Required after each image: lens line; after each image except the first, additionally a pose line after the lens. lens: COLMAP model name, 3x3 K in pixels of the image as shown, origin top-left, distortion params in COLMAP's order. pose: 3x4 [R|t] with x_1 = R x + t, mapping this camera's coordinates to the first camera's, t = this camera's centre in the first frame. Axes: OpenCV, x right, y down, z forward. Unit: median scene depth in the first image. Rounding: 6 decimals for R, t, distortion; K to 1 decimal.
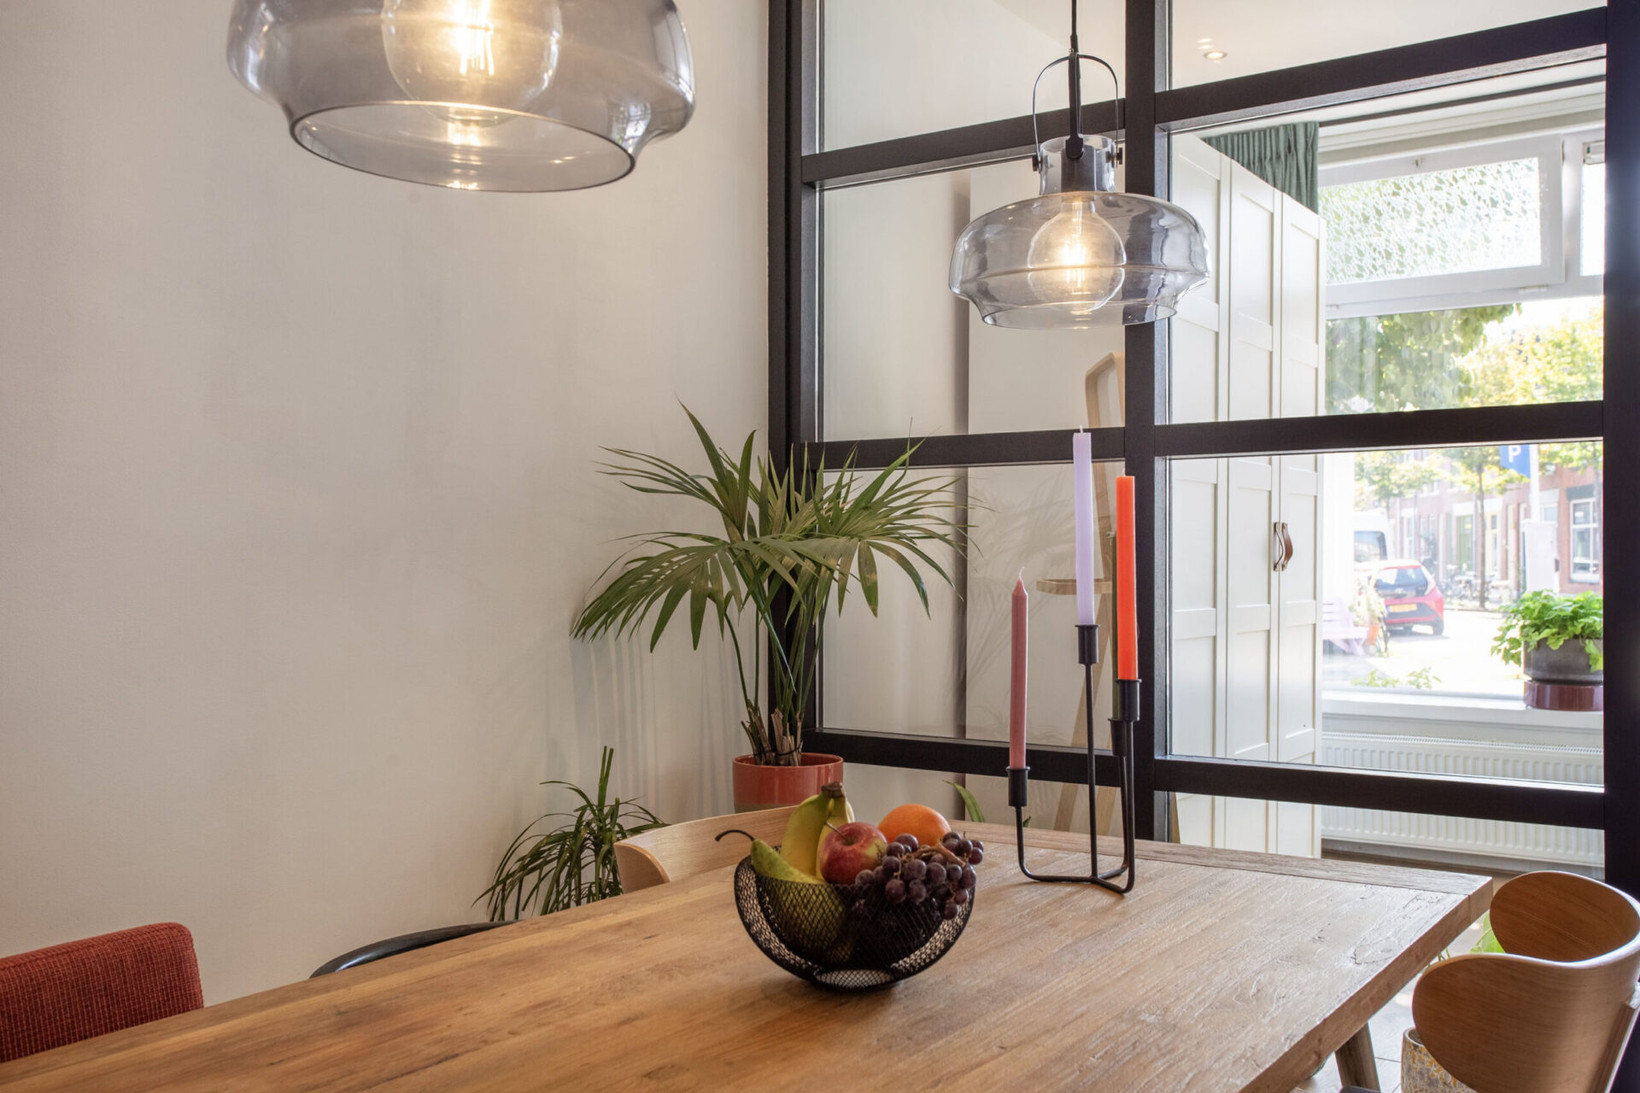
lens RADIAL K [[1533.5, 0, 820.0], [0, 1533.5, 546.5], [0, 0, 1]] dist [0.021274, 0.009295]
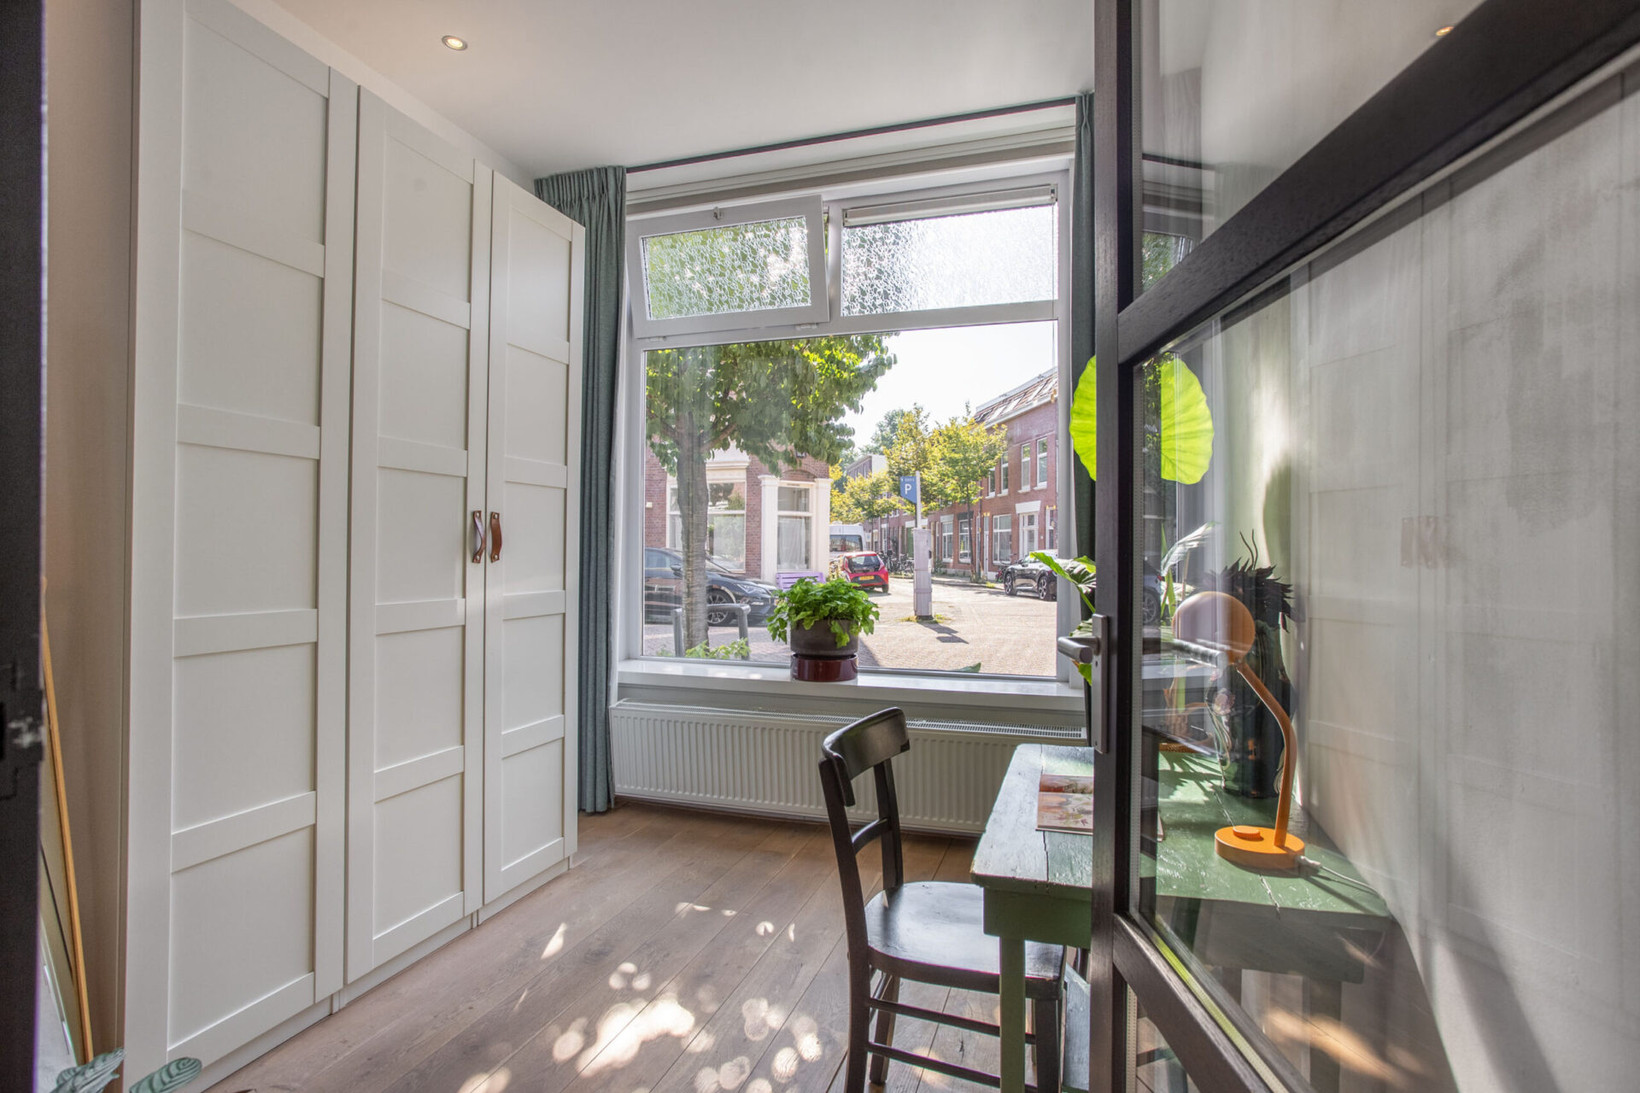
lens RADIAL K [[835.5, 0, 820.0], [0, 835.5, 546.5], [0, 0, 1]] dist [-0.089484, -0.000138]
pose [[0.962544, 0.005555, 0.271069, 0.305063], [-0.006667, 0.999973, 0.003182, 0.002540], [-0.271044, -0.004870, 0.962555, 0.383342]]
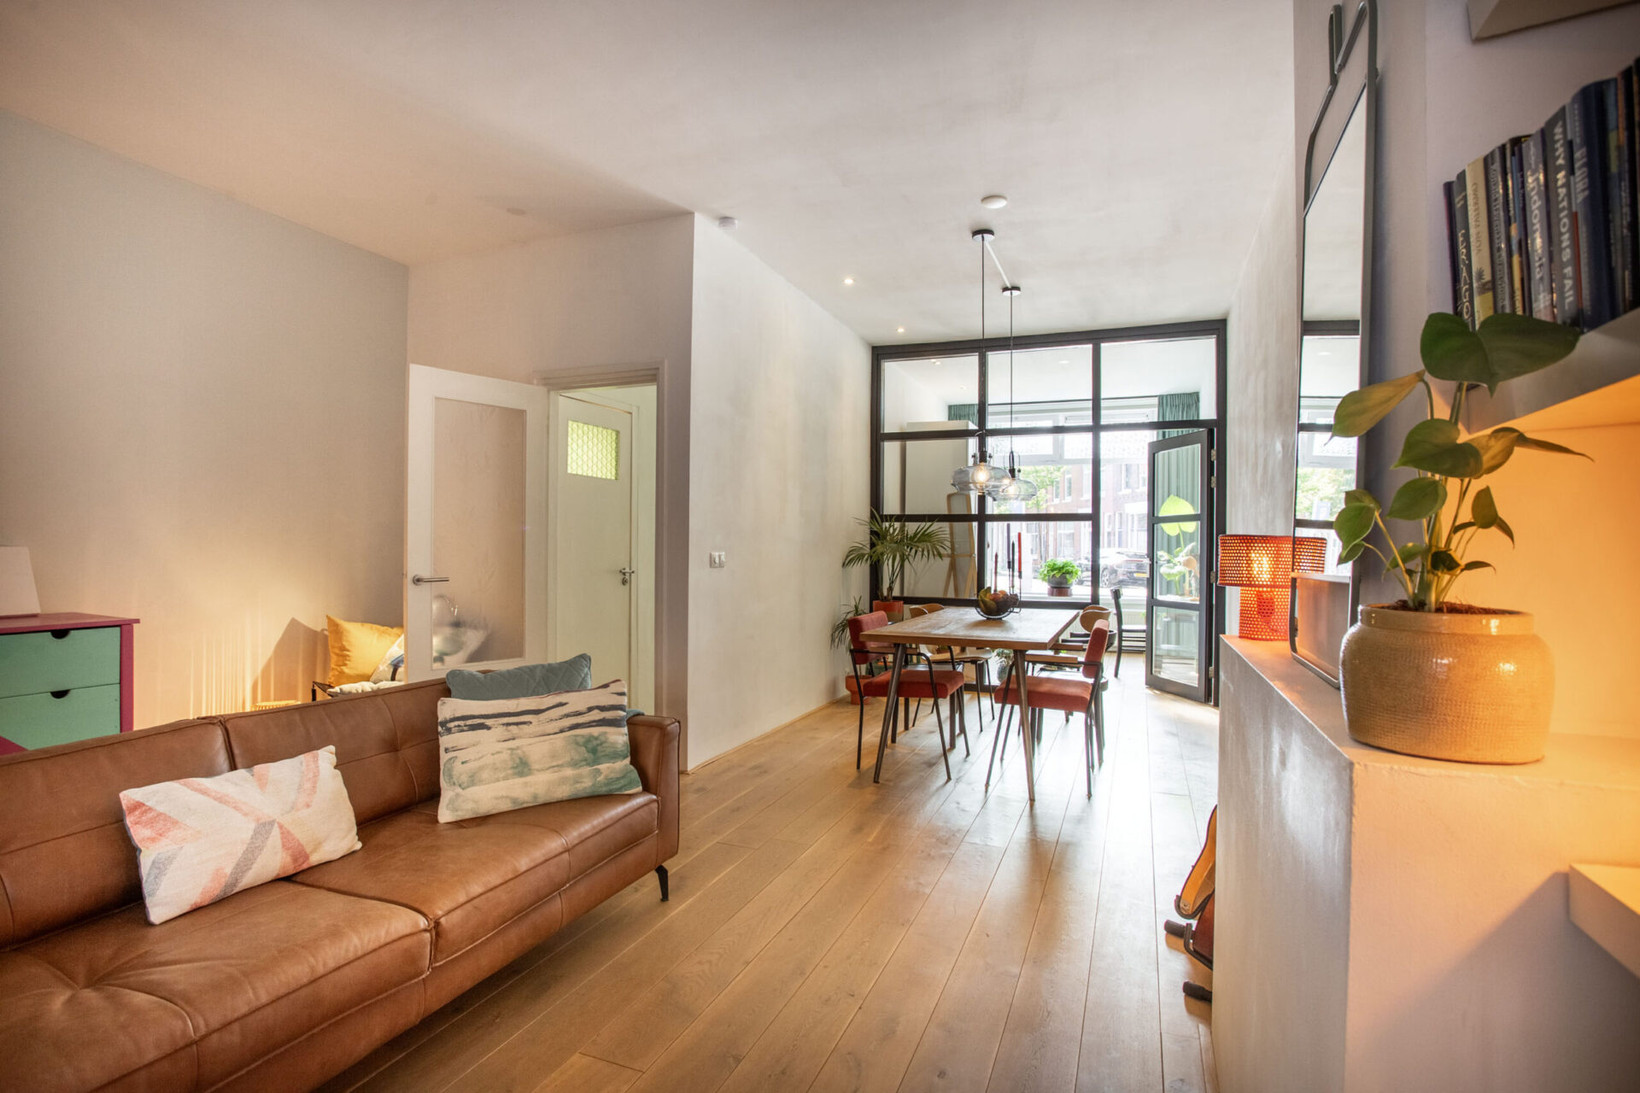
lens RADIAL K [[807.7, 0, 820.0], [0, 807.7, 546.5], [0, 0, 1]] dist [-0.065534, 0.000452]
pose [[0.977321, 0.008615, 0.211587, -0.342540], [-0.010440, 0.999917, 0.007511, -0.005270], [-0.211505, -0.009550, 0.977330, -0.497799]]
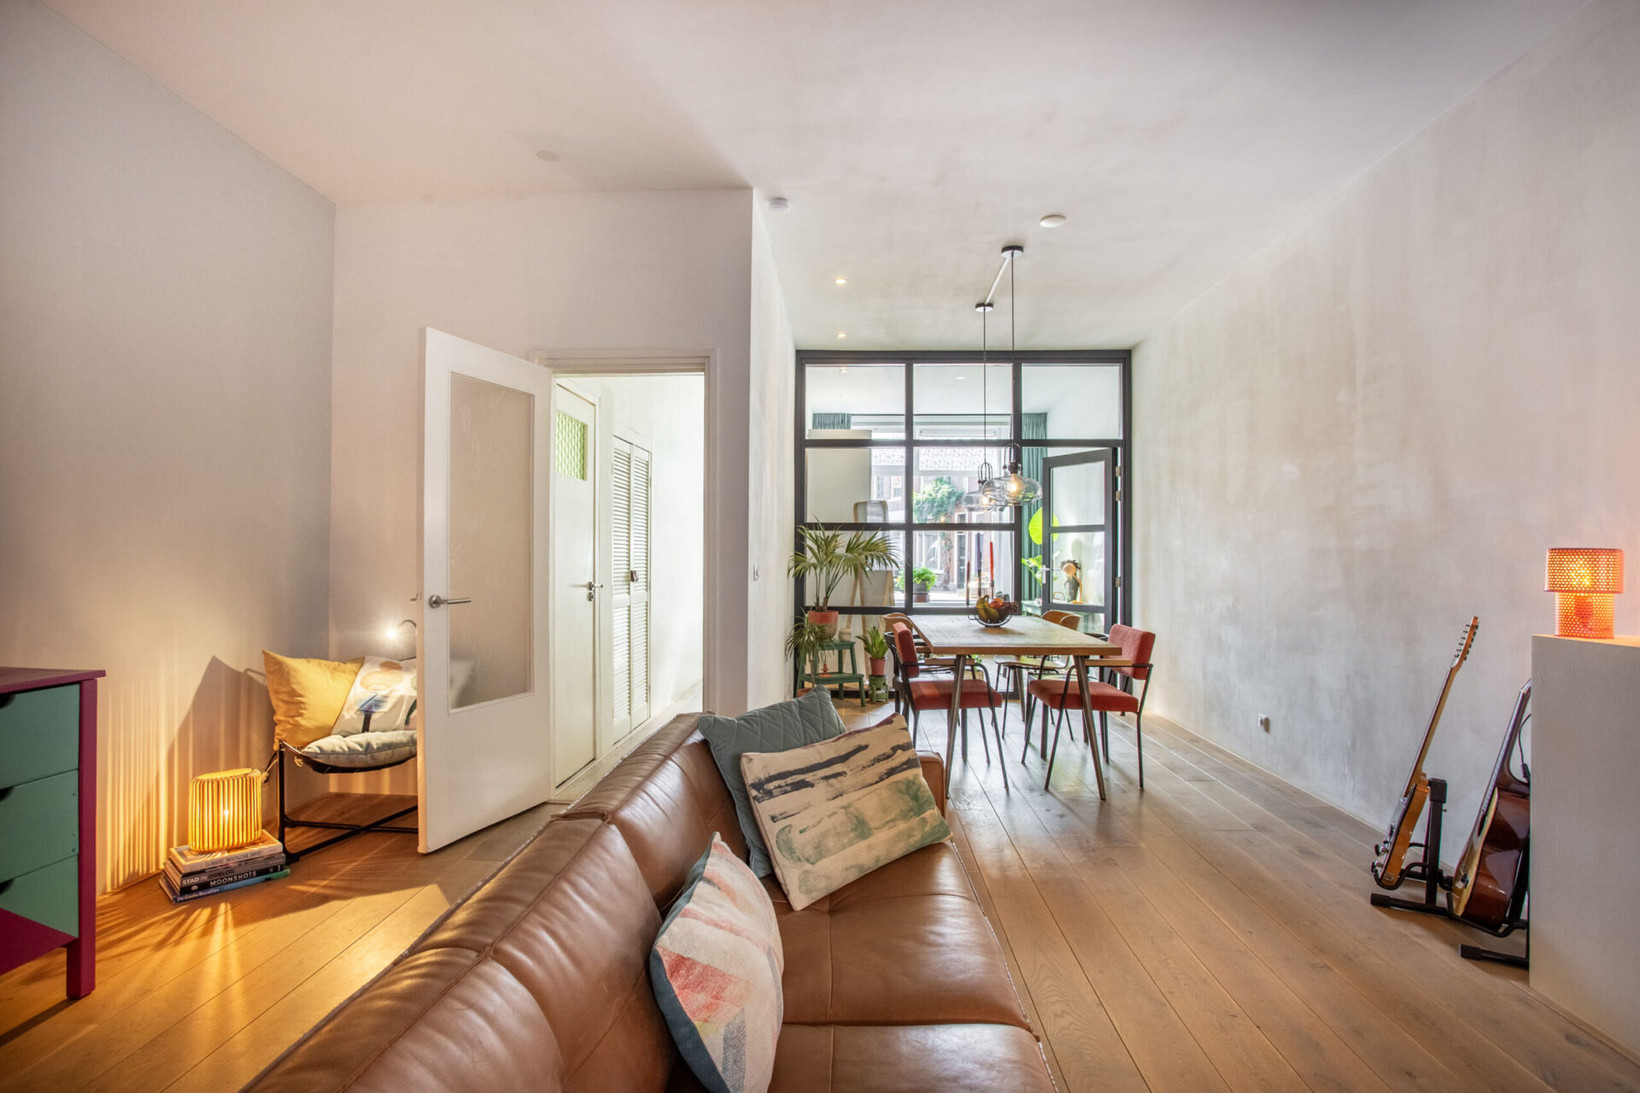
lens RADIAL K [[807.7, 0, 820.0], [0, 807.7, 546.5], [0, 0, 1]] dist [-0.065534, 0.000452]
pose [[0.854276, 0.010664, 0.519711, -0.579139], [-0.009752, 0.999942, -0.004489, -0.005047], [-0.519729, -0.001233, 0.854330, -0.359472]]
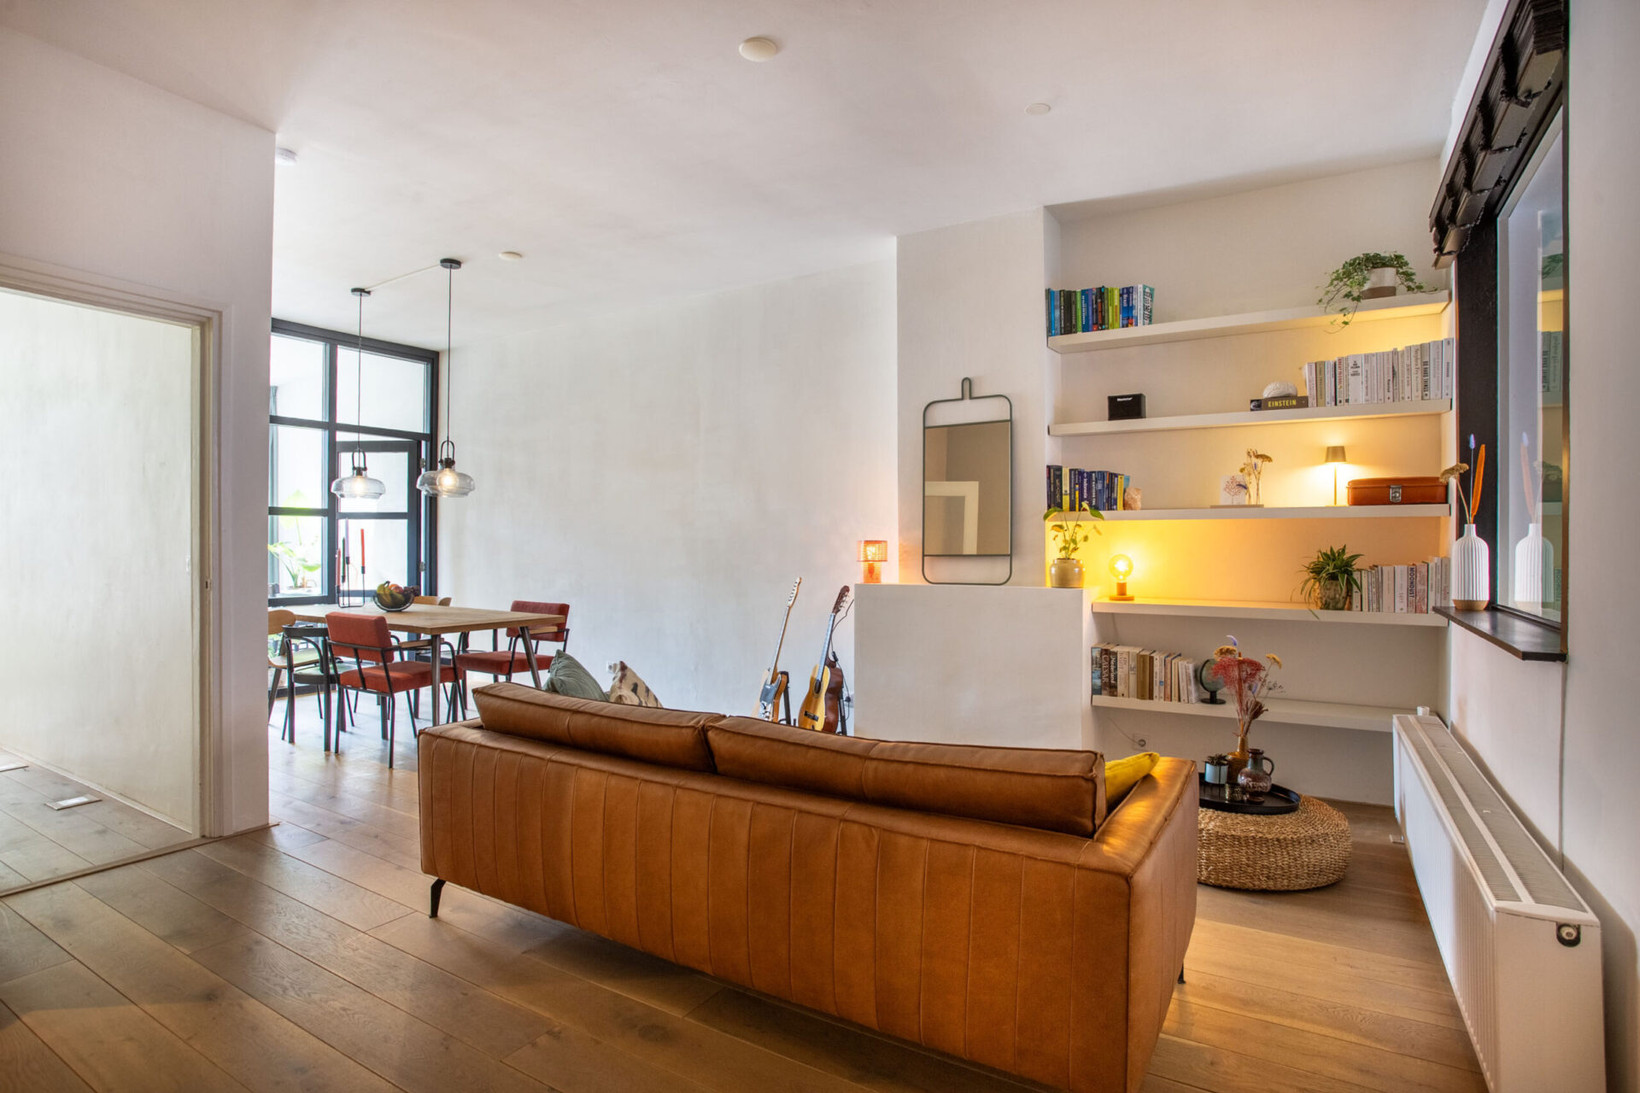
lens RADIAL K [[807.7, 0, 820.0], [0, 807.7, 546.5], [0, 0, 1]] dist [-0.065534, 0.000452]
pose [[-0.048013, -0.001978, 0.998845, -0.856249], [-0.012142, 0.999925, 0.001397, -0.003772], [-0.998773, -0.012061, -0.048034, -0.159669]]
